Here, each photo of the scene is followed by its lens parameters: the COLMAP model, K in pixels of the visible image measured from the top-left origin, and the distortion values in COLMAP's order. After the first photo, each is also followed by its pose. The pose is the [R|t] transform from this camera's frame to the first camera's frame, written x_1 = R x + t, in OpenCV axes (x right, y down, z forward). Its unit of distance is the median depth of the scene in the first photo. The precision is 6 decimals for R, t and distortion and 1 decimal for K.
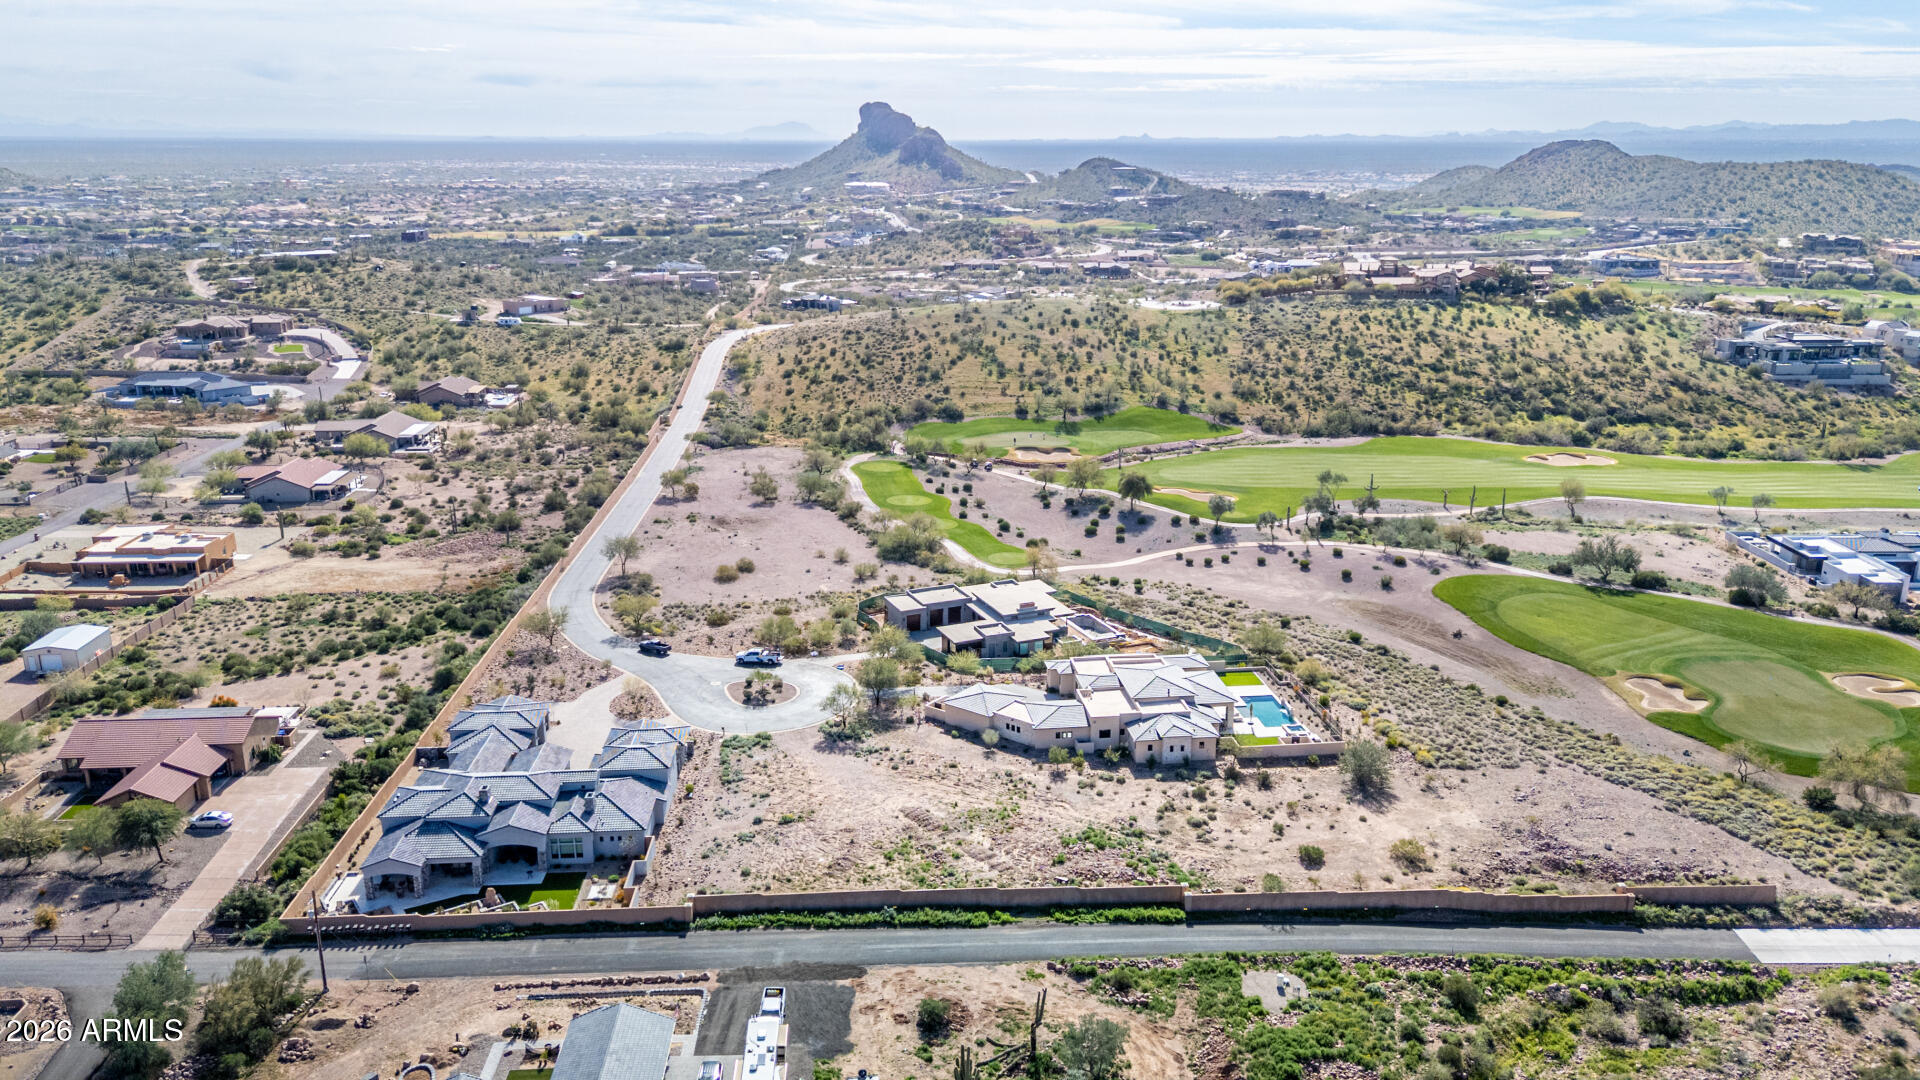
lens RADIAL K [[1395.4, 0, 960.0], [0, 1395.4, 540.0], [0, 0, 1]] dist [0.149768, -0.339598]
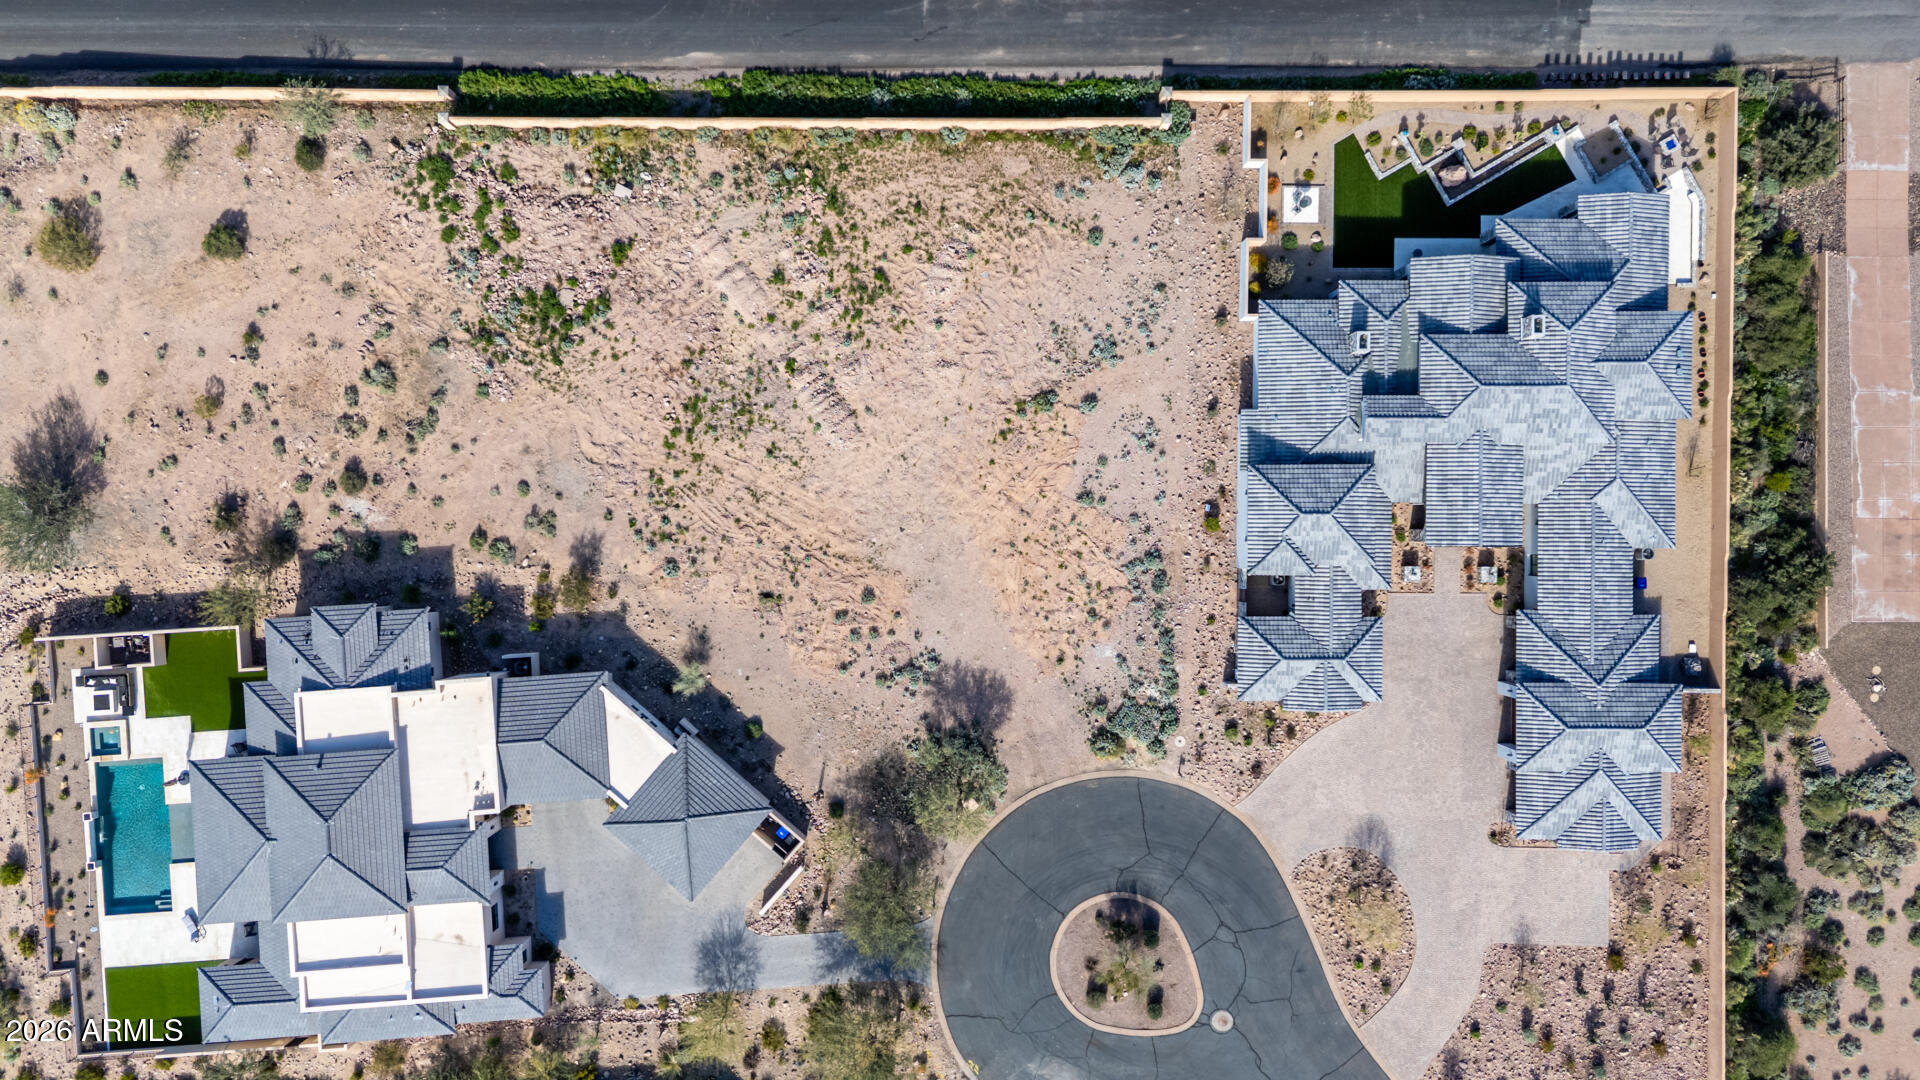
lens RADIAL K [[1403.8, 0, 960.0], [0, 1403.8, 540.0], [0, 0, 1]] dist [0.092549, -0.113610]
pose [[-0.998213, -0.059744, -0.000662, -0.034020], [0.016026, -0.278402, 0.960331, -0.158238], [-0.057559, 0.958605, 0.278862, 0.337483]]
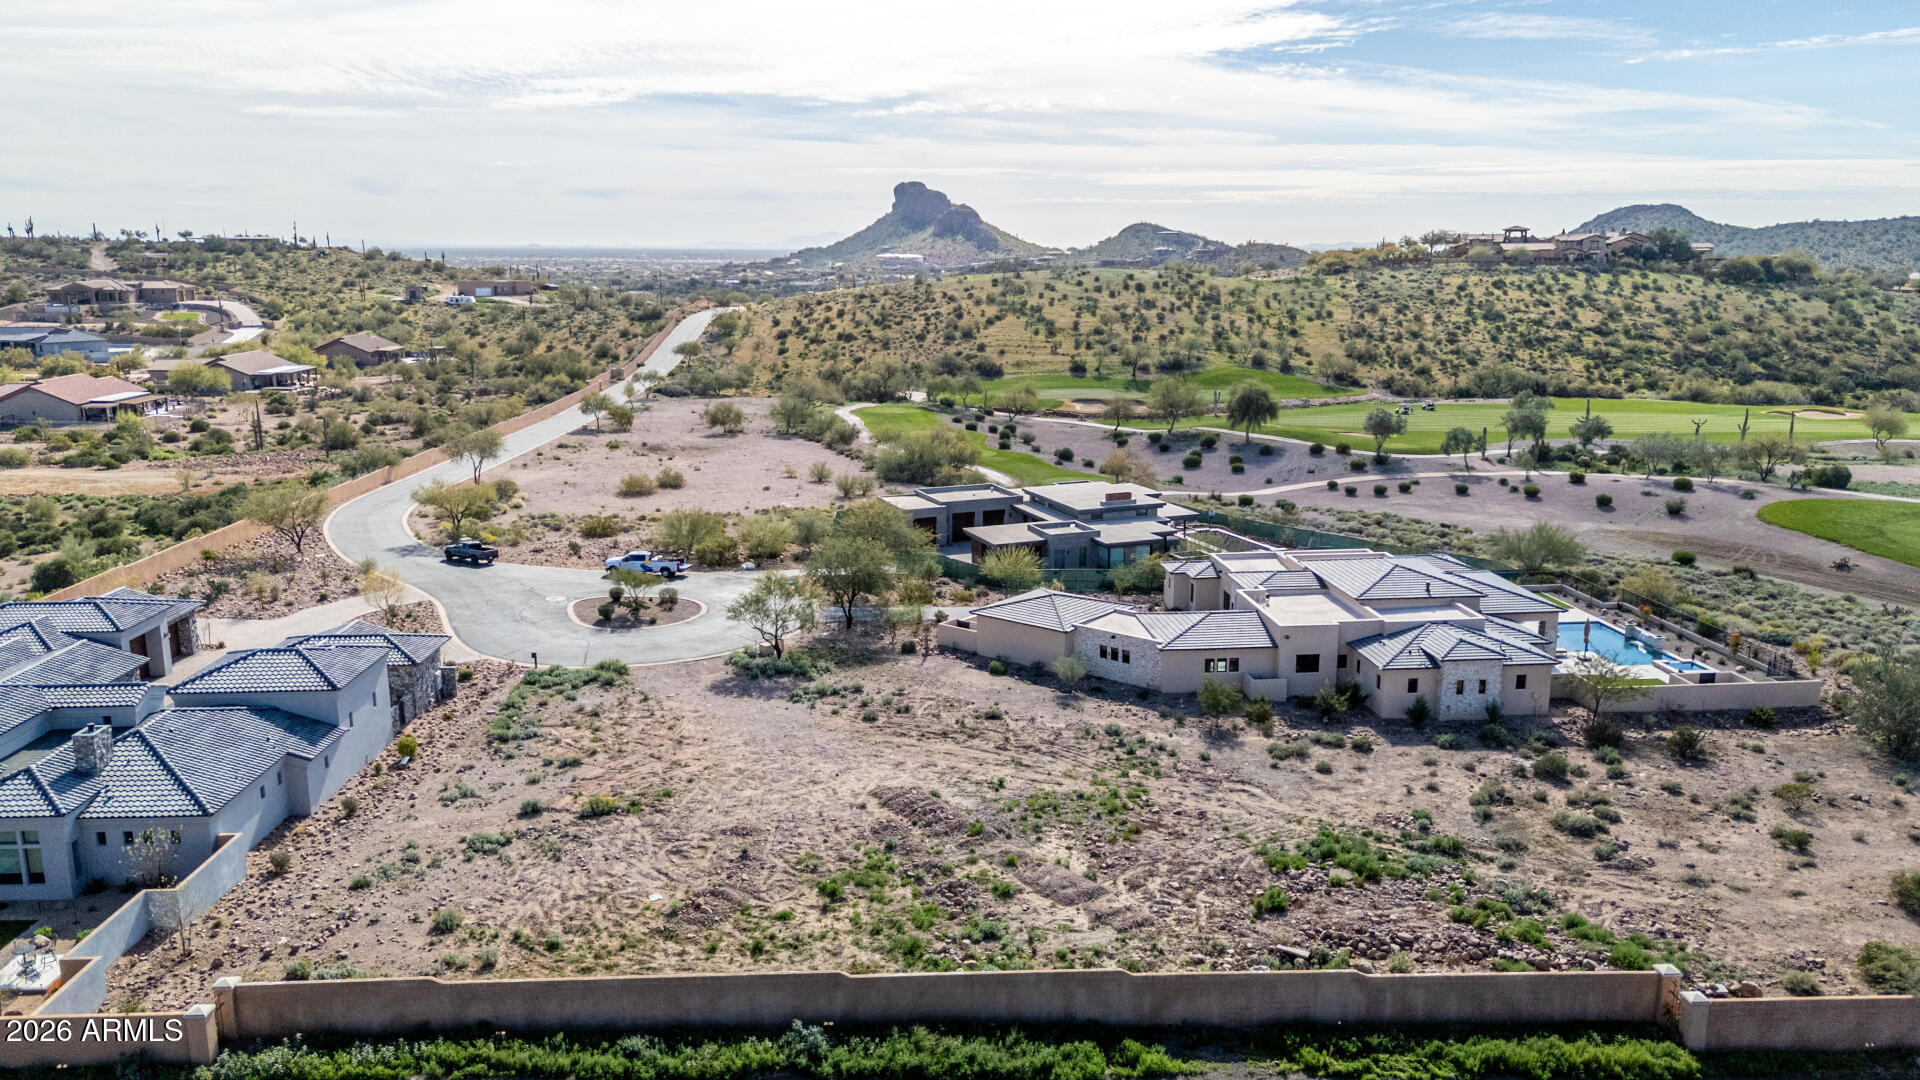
lens RADIAL K [[1403.8, 0, 960.0], [0, 1403.8, 540.0], [0, 0, 1]] dist [0.092549, -0.113610]
pose [[0.999697, 0.004217, -0.024244, -0.002049], [-0.005937, 0.997435, -0.071336, 0.056365], [0.023881, 0.071459, 0.997158, 0.217803]]
